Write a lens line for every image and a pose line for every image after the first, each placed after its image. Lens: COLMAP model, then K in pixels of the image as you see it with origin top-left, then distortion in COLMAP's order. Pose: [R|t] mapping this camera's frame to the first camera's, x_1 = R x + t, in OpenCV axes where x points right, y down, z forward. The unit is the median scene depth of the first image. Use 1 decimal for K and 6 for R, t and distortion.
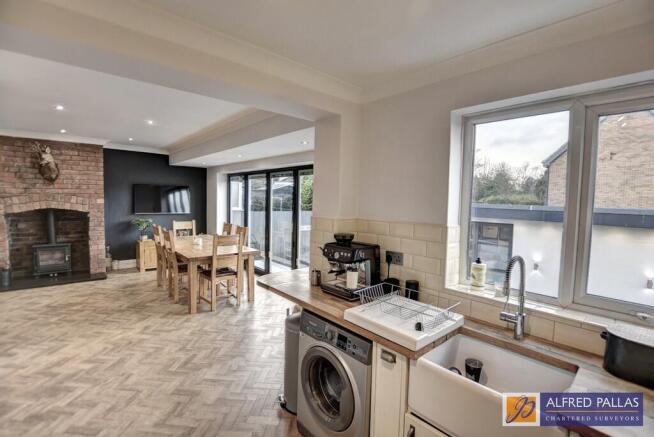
lens RADIAL K [[300.0, 0, 330.0], [0, 300.0, 210.6], [0, 0, 1]] dist [-0.027647, 0.000392]
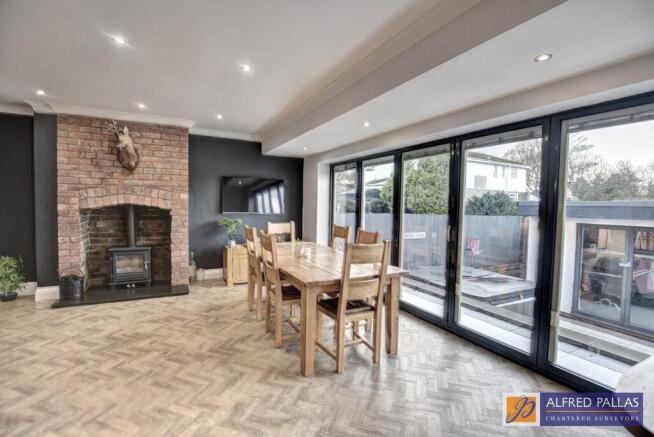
lens RADIAL K [[300.0, 0, 330.0], [0, 300.0, 210.6], [0, 0, 1]] dist [-0.027647, 0.000392]
pose [[0.972125, 0.005403, -0.234400, -0.215725], [-0.010950, 0.999690, -0.022368, 0.023607], [0.234207, 0.024311, 0.971883, 0.326402]]
